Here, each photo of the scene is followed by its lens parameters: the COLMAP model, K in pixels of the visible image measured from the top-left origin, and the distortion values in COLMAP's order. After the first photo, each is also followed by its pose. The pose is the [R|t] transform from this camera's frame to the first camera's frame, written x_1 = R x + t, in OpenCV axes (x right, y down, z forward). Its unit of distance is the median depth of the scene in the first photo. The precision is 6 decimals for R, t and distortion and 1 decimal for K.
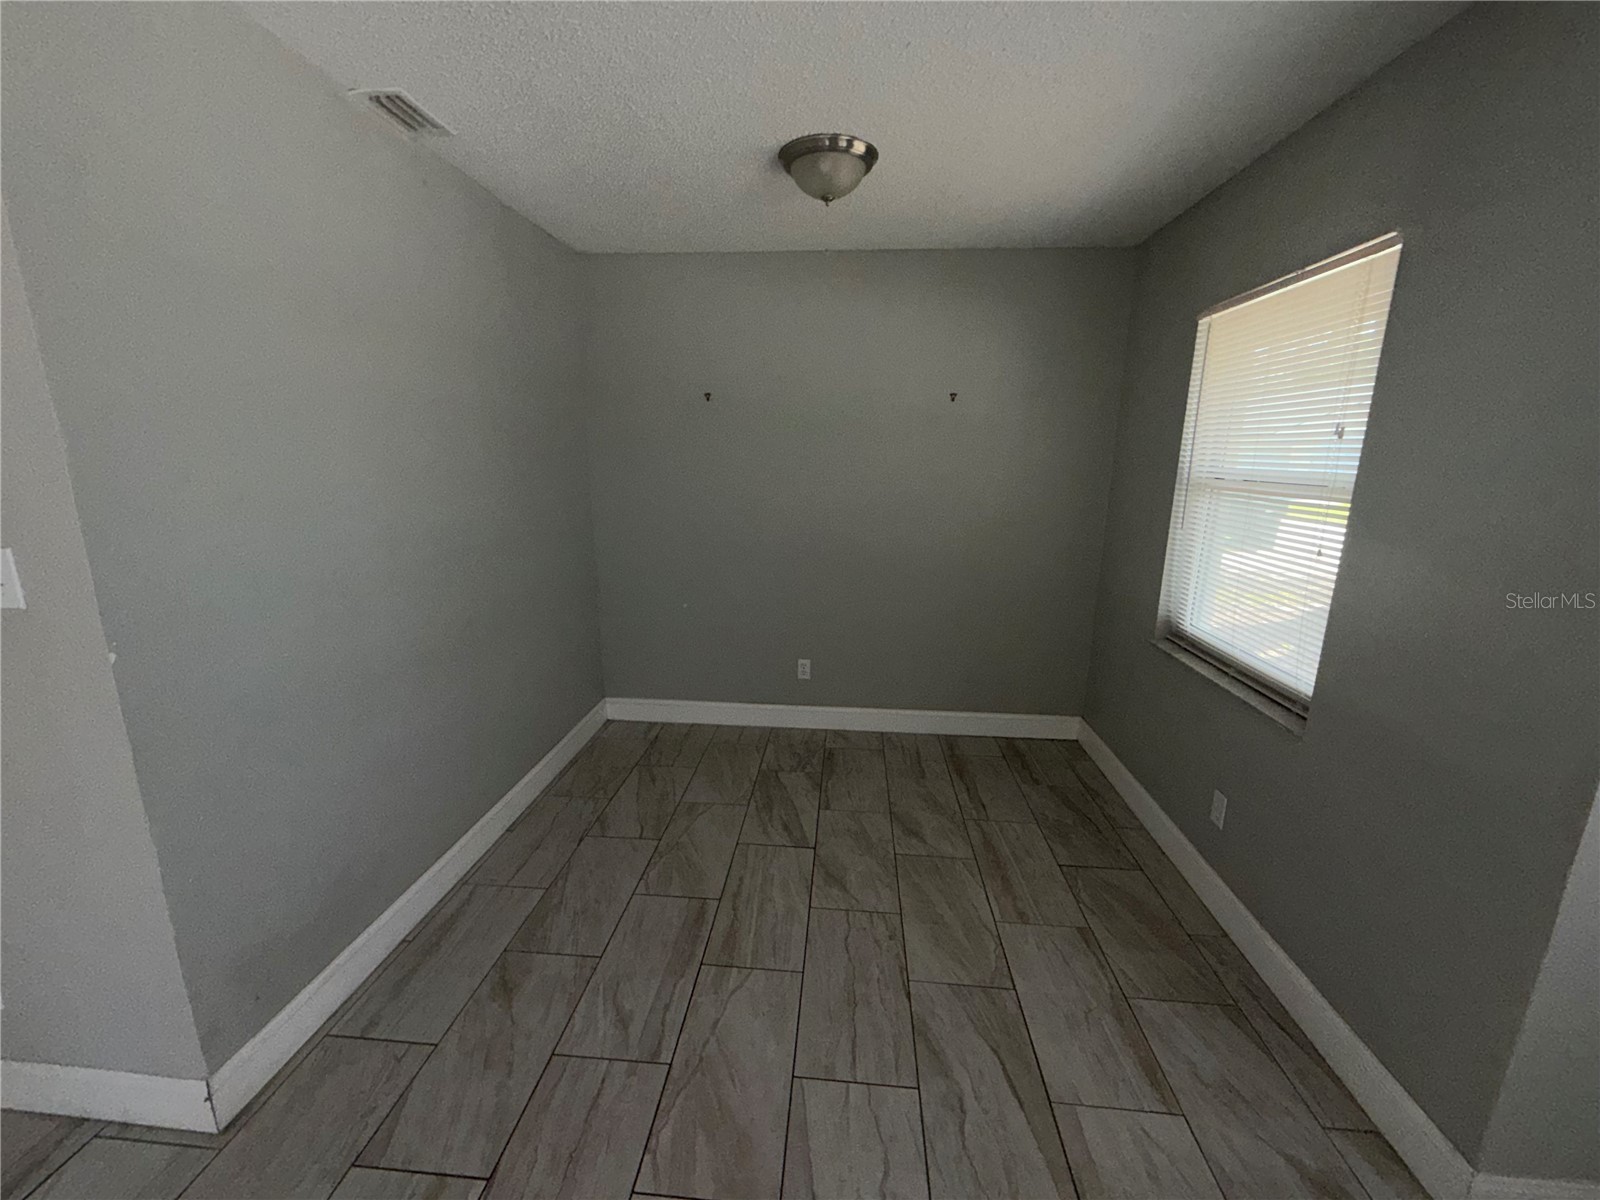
lens RADIAL K [[633.1, 0, 798.0], [0, 633.1, 599.0], [0, 0, 1]] dist [0.000734, 0.000165]
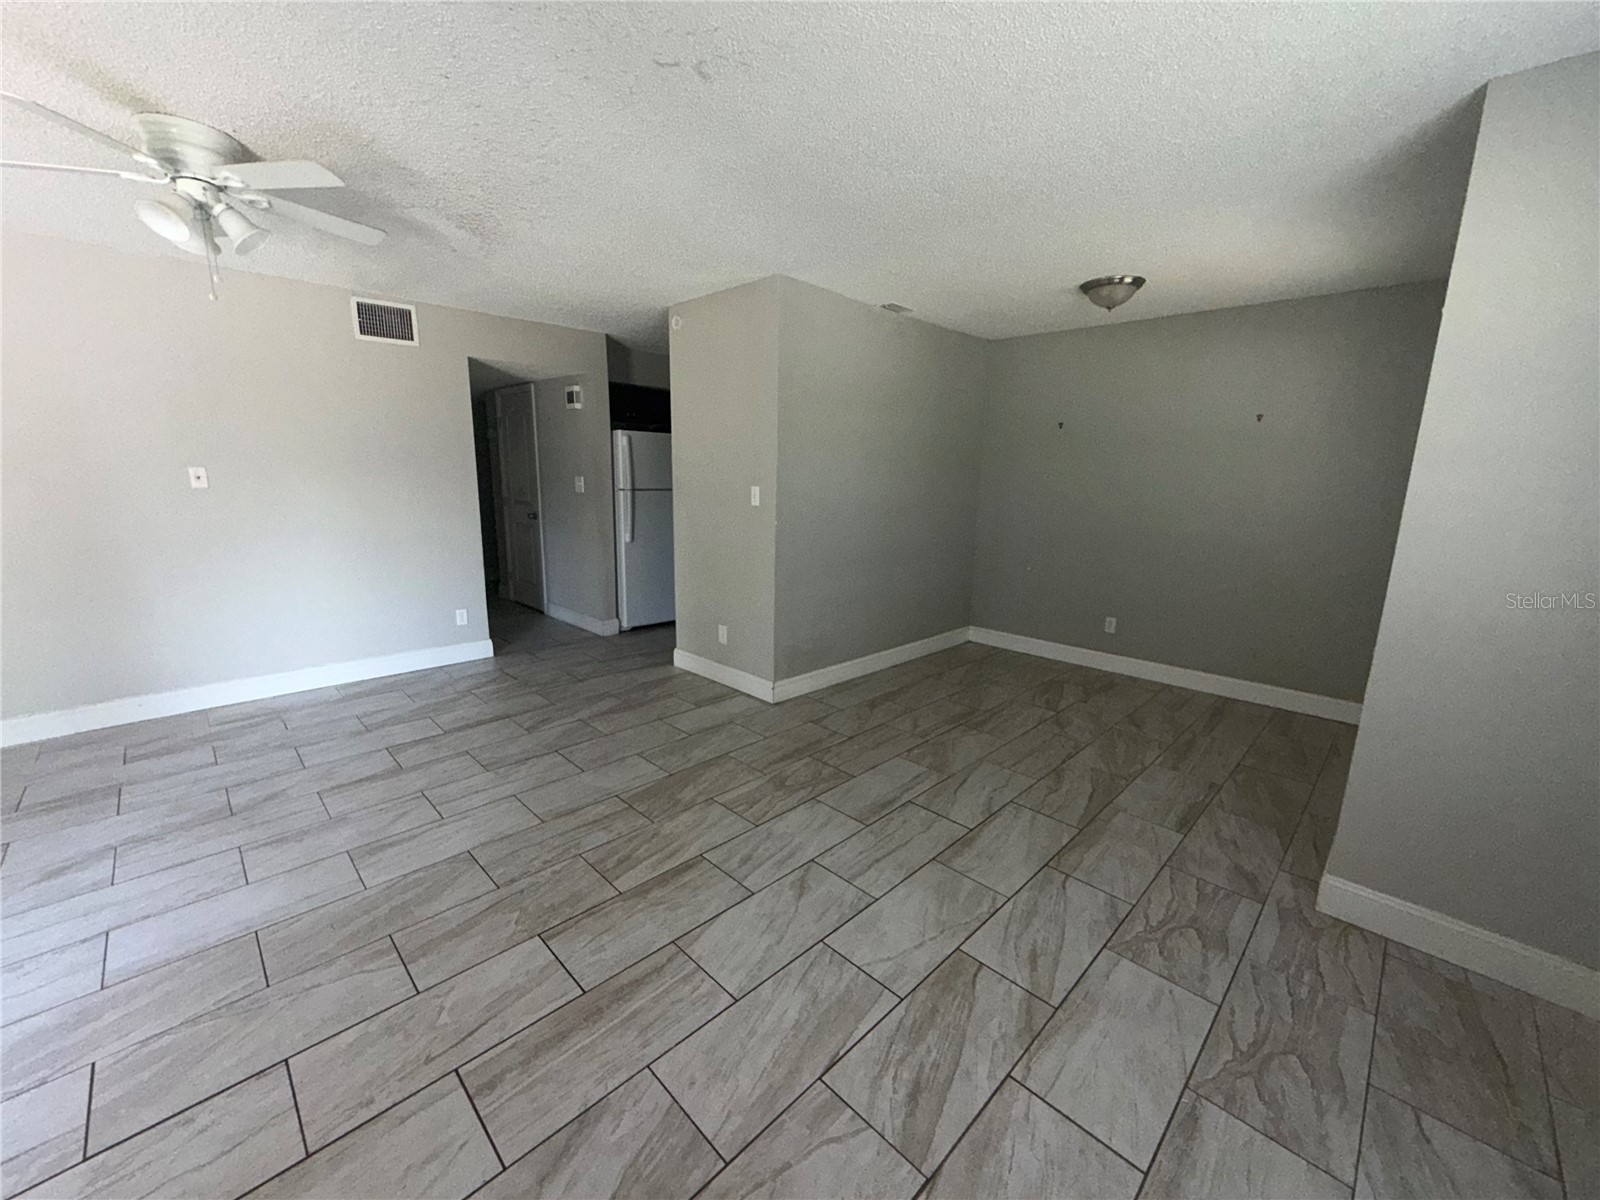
lens RADIAL K [[638.0, 0, 799.2], [0, 638.0, 597.3], [0, 0, 1]] dist [-0.000282, 0.000020]
pose [[0.765453, 0.128397, -0.630552, 0.644468], [-0.152644, 0.988153, 0.015913, 0.244172], [0.625125, 0.084069, 0.775984, -0.840806]]
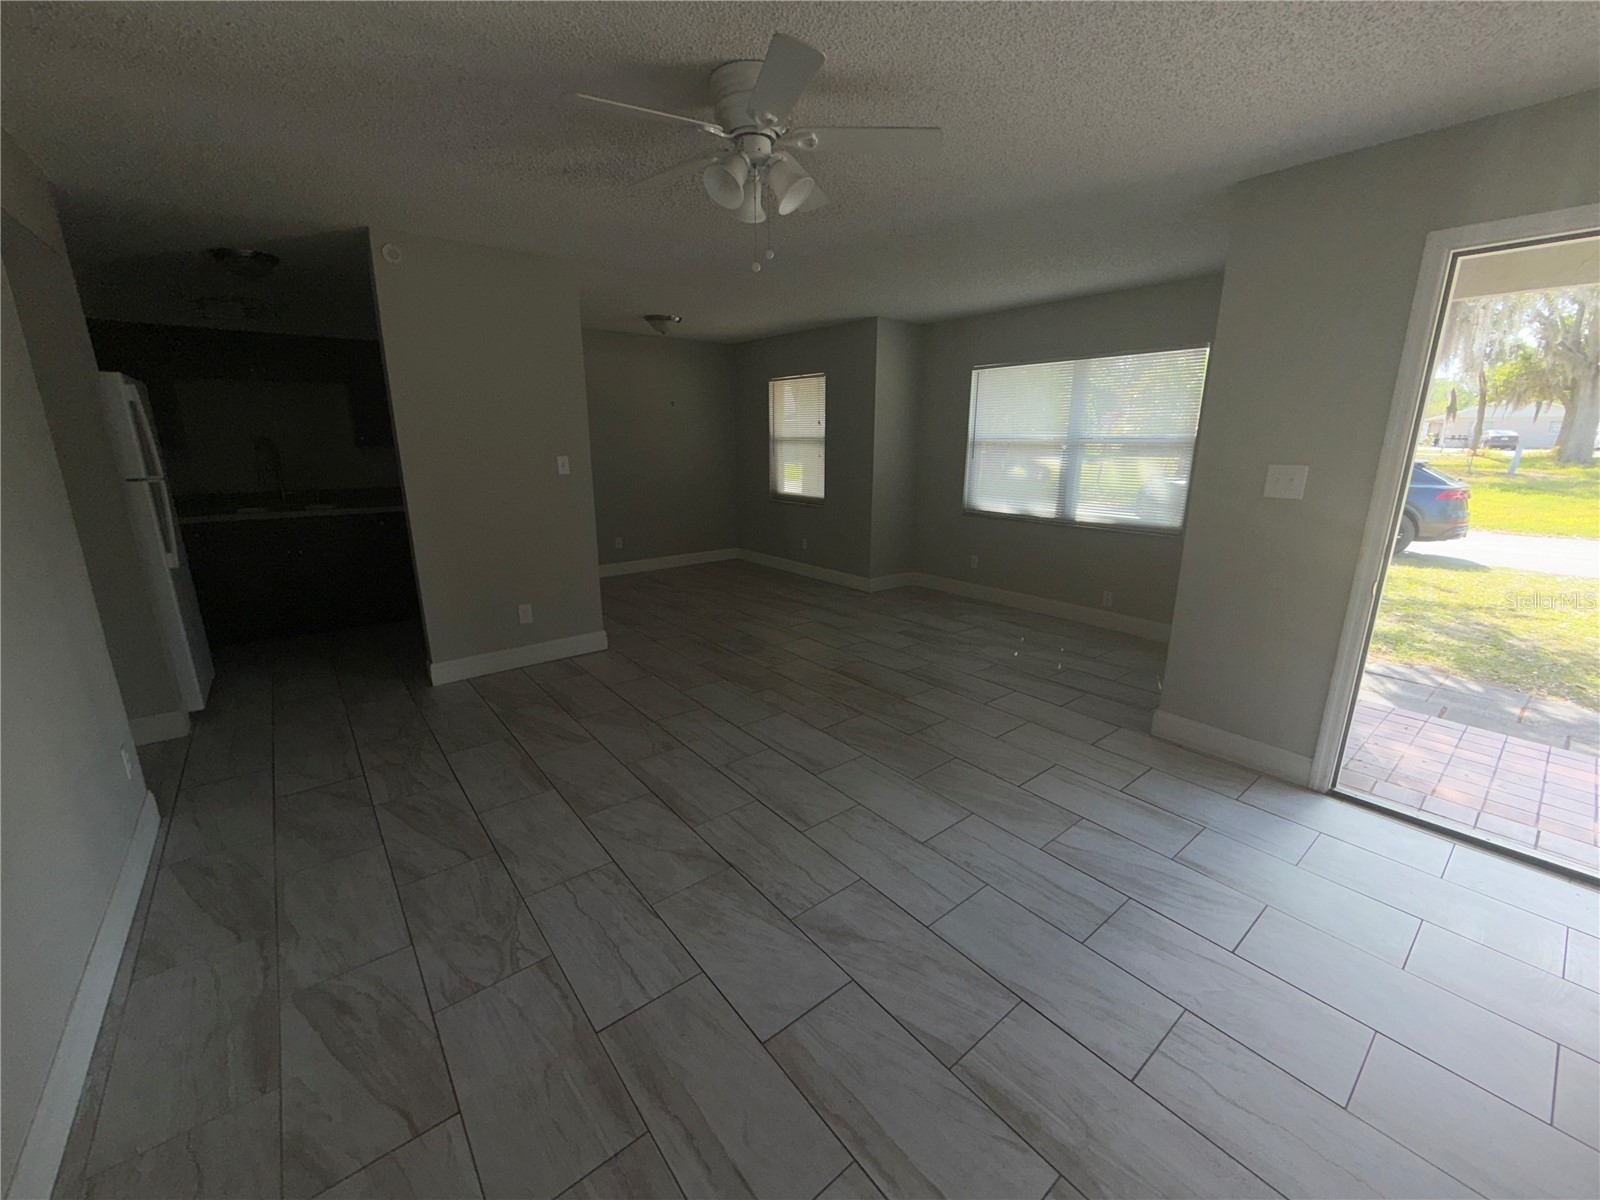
lens RADIAL K [[638.0, 0, 799.2], [0, 638.0, 597.3], [0, 0, 1]] dist [-0.000282, 0.000020]
pose [[0.719744, -0.177651, 0.671125, -1.727241], [0.160307, 0.983108, 0.088314, 0.351534], [-0.675478, 0.044023, 0.736065, -1.467307]]
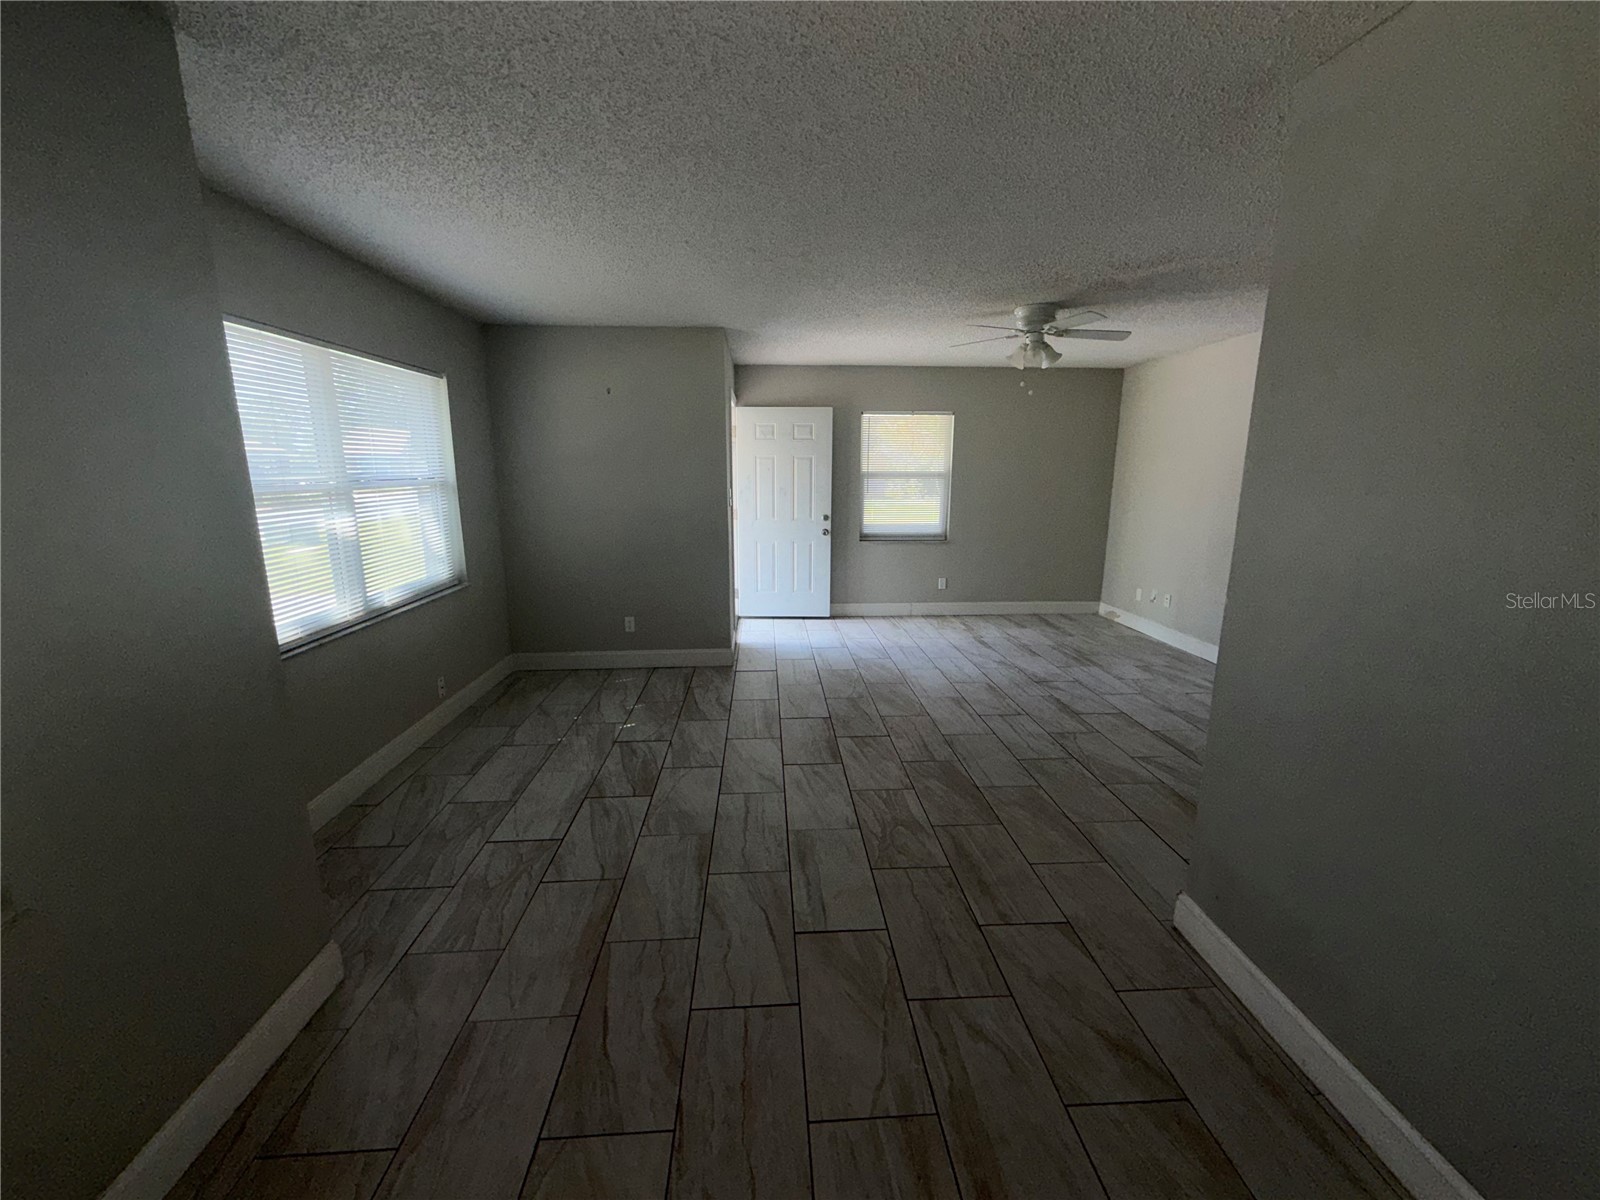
lens RADIAL K [[638.0, 0, 799.2], [0, 638.0, 597.3], [0, 0, 1]] dist [-0.000282, 0.000020]
pose [[-0.989416, 0.016454, -0.144173, 0.122162], [-0.044586, 0.911019, 0.409947, -0.328133], [0.138089, 0.412036, -0.900643, 1.439292]]
